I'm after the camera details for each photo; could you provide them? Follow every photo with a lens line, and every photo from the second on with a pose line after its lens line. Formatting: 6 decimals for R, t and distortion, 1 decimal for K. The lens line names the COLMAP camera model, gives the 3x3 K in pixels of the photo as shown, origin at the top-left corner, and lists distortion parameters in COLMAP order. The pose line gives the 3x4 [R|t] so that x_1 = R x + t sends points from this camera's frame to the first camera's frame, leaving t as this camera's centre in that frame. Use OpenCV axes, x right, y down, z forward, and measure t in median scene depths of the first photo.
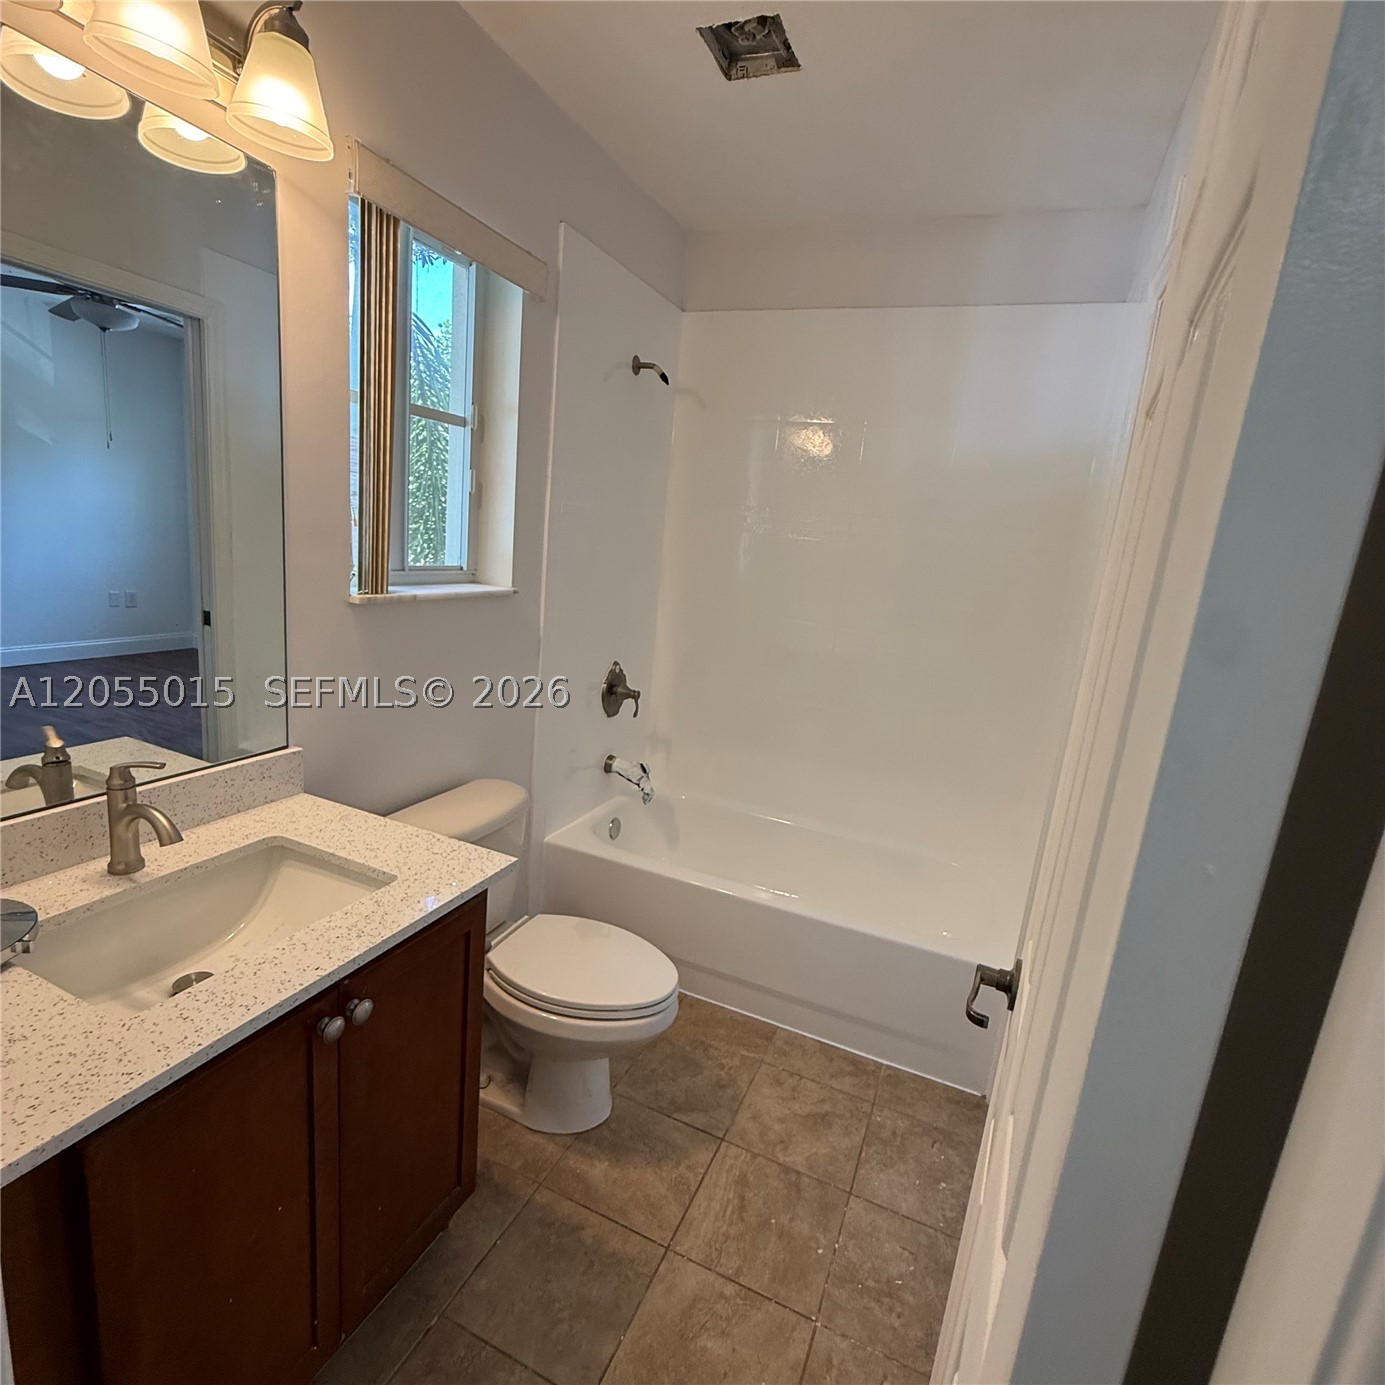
lens RADIAL K [[744.1, 0, 696.1], [0, 744.1, 692.6], [0, 0, 1]] dist [0.000429, -0.000429]
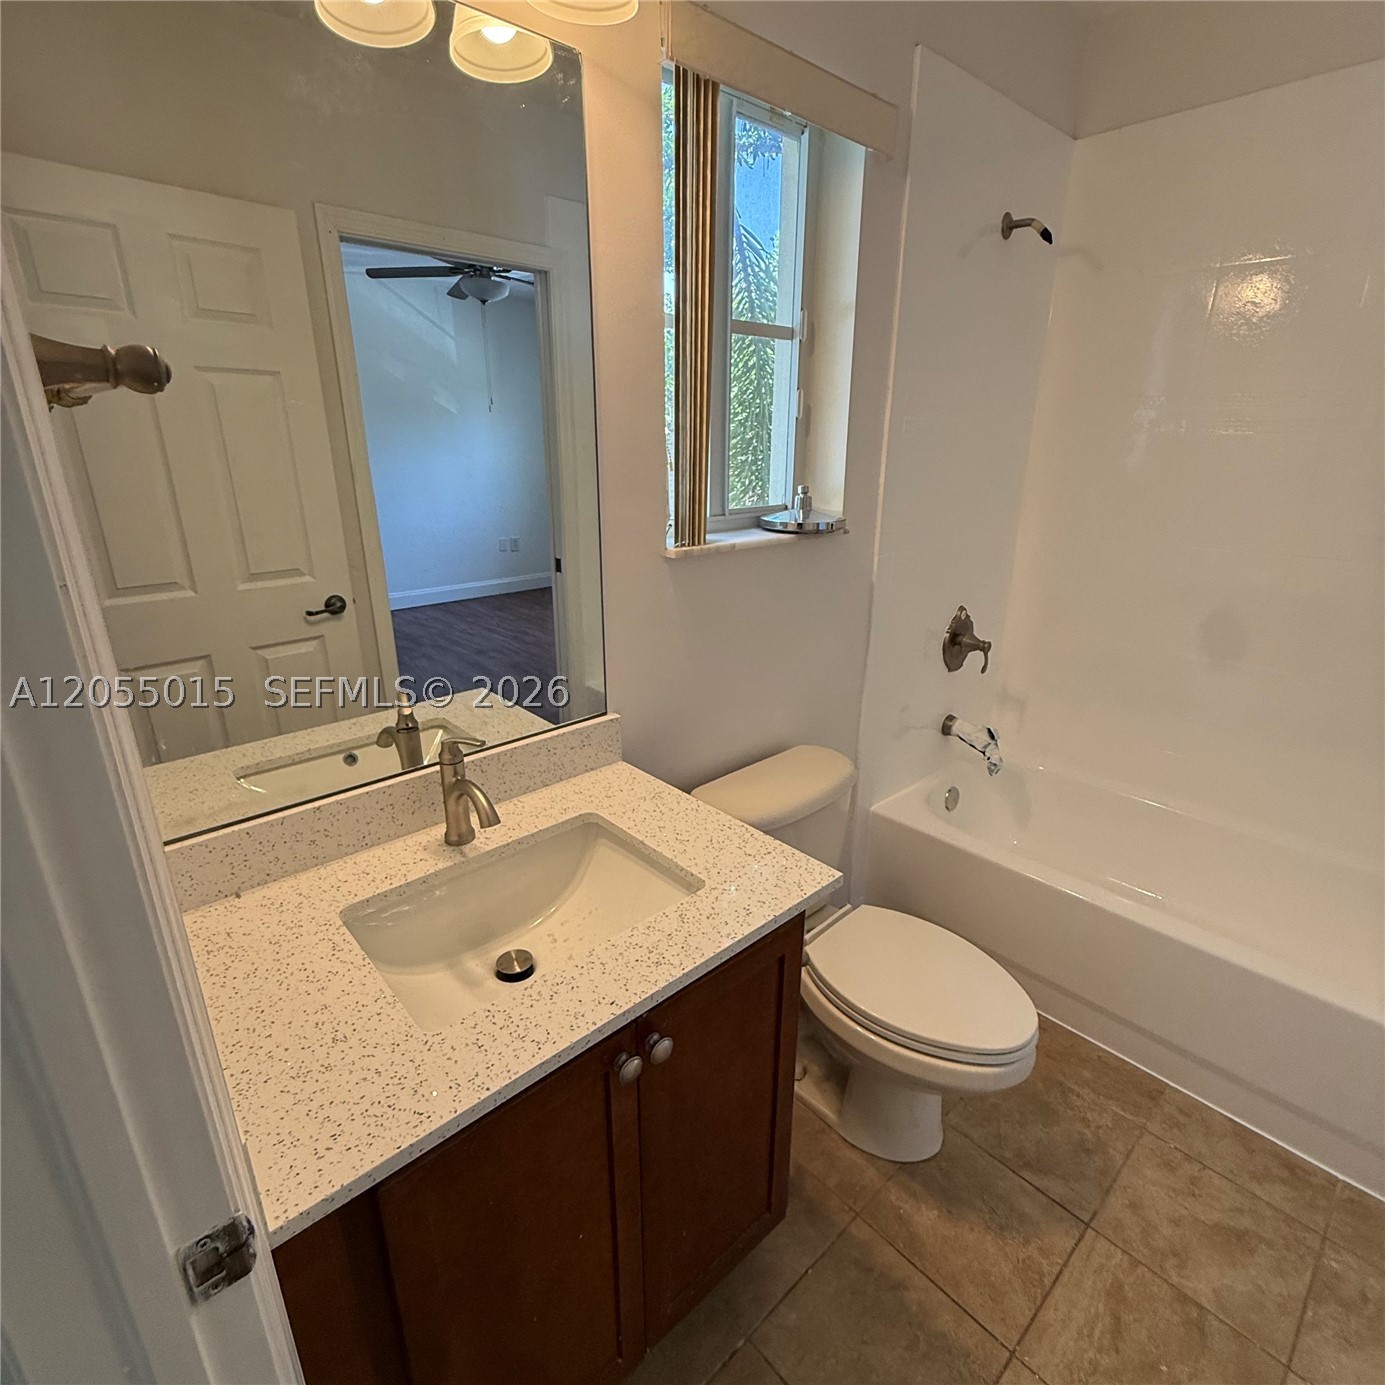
lens RADIAL K [[744.1, 0, 689.9], [0, 744.1, 694.9], [0, 0, 1]] dist [0.000429, -0.000429]
pose [[0.906358, 0.047686, -0.419810, -0.044466], [-0.004218, 0.994582, 0.103869, -0.044250], [0.422489, -0.092372, 0.901649, 0.161633]]
